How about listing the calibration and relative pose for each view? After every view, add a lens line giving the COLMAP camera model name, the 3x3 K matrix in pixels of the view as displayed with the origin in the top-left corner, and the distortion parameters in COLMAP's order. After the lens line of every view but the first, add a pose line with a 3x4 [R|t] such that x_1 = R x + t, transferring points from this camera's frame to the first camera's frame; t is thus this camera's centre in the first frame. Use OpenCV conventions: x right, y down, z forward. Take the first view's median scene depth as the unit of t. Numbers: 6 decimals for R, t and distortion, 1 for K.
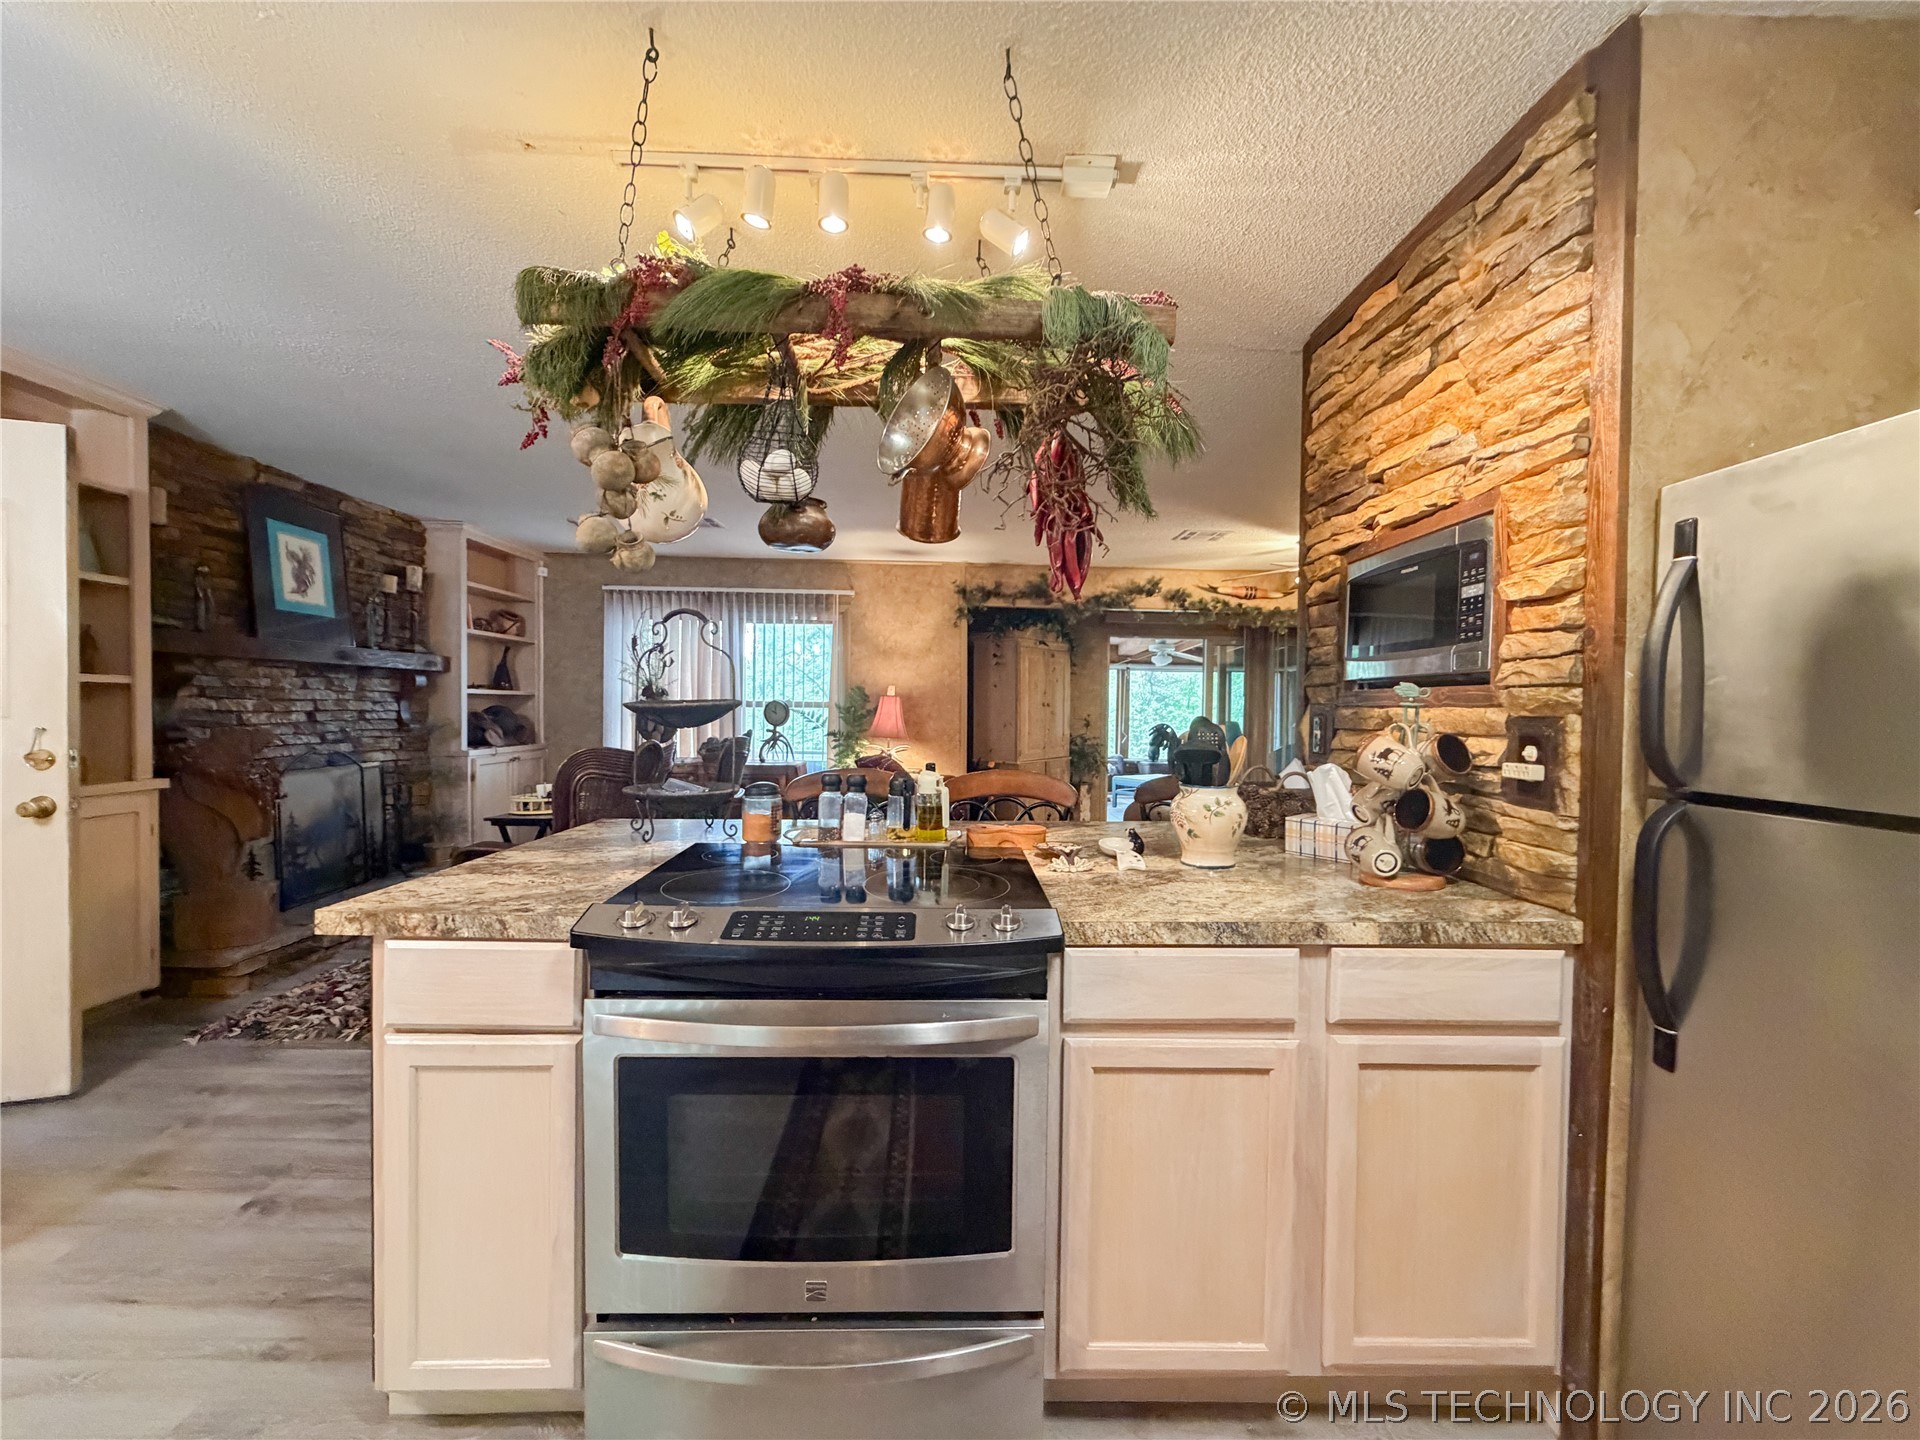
lens RADIAL K [[767.2, 0, 953.1], [0, 767.2, 719.9], [0, 0, 1]] dist [-0.000333, 0.000017]
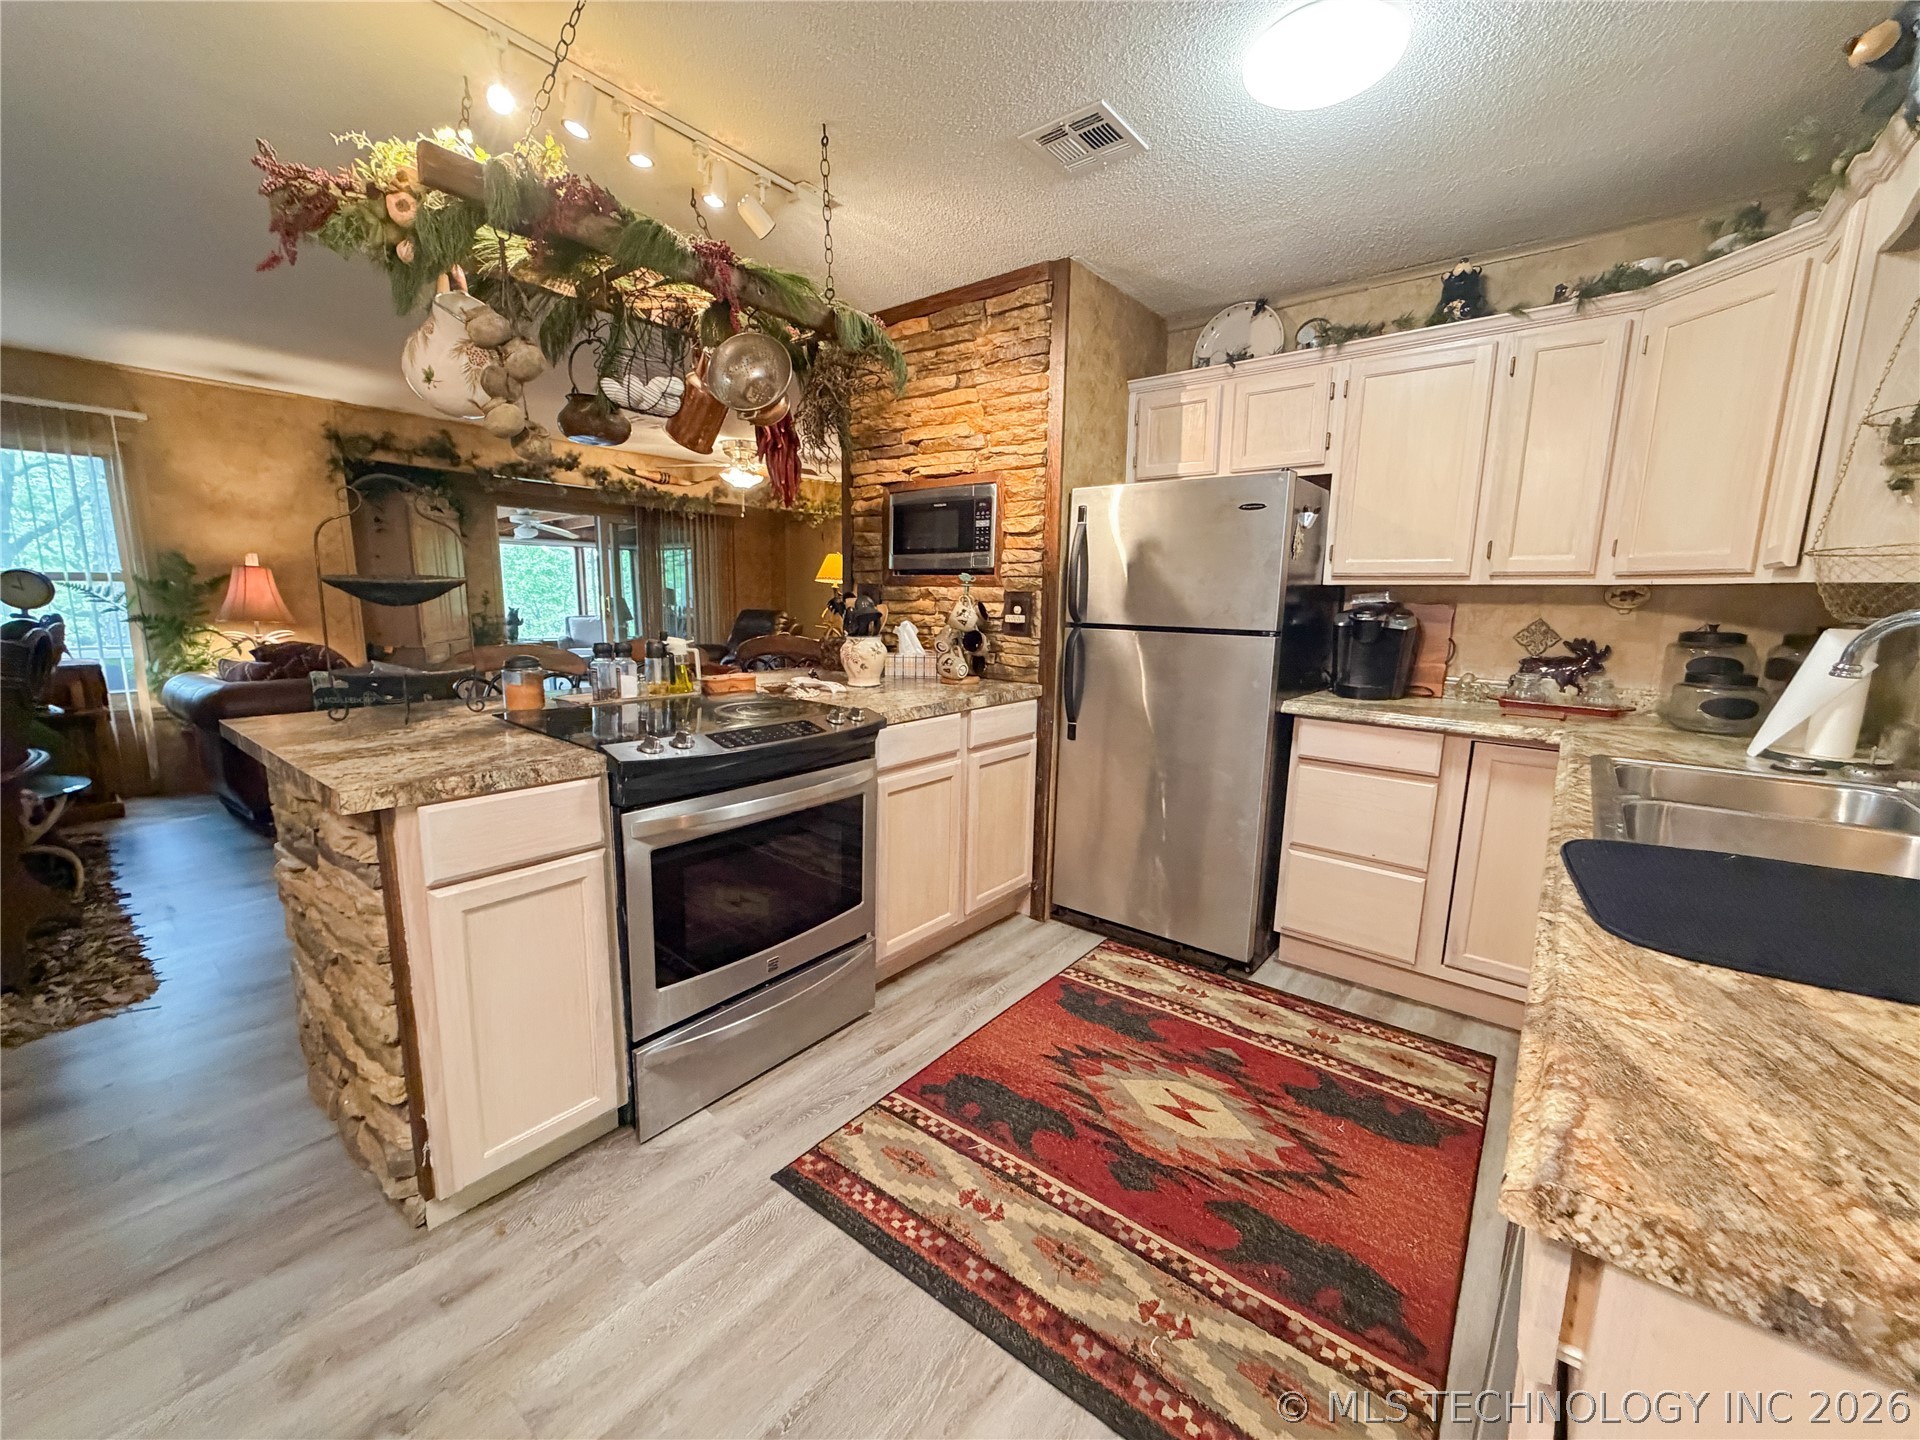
lens RADIAL K [[767.8, 0, 953.5], [0, 767.8, 720.5], [0, 0, 1]] dist [0.000551, -0.000174]
pose [[0.642618, -0.128443, 0.755344, -0.561399], [0.006384, 0.986712, 0.162354, 0.000799], [-0.766161, -0.099509, 0.634898, -0.120414]]
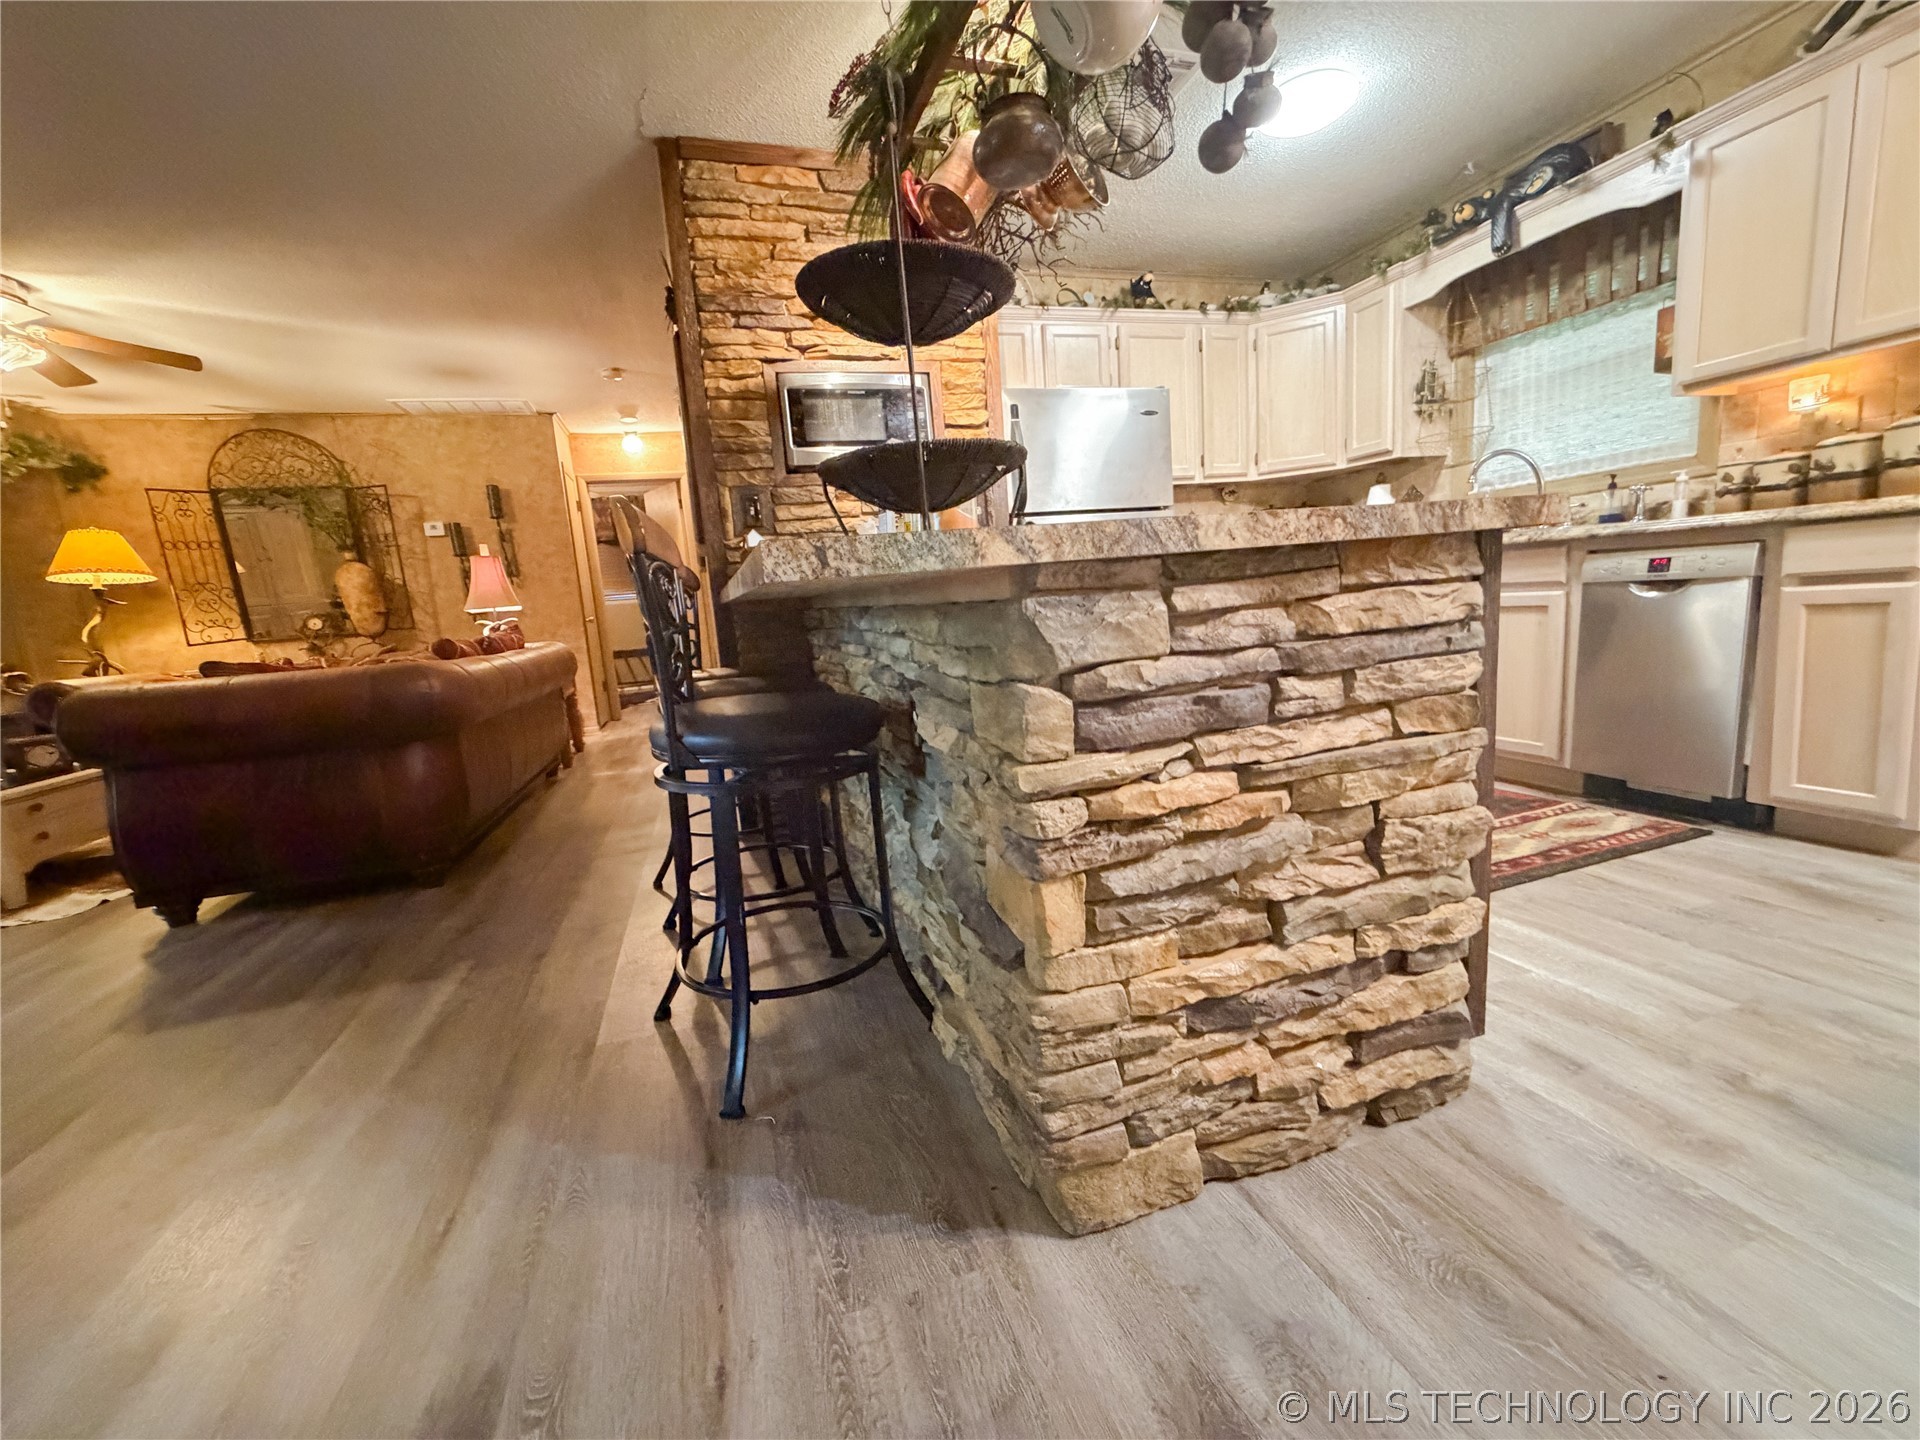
lens RADIAL K [[768.8, 0, 953.0], [0, 768.8, 720.1], [0, 0, 1]] dist [0.000416, -0.000027]
pose [[-0.288518, -0.142140, 0.946865, -0.771196], [0.091360, 0.980320, 0.175000, 0.150052], [-0.953106, 0.136997, -0.269854, 0.999954]]
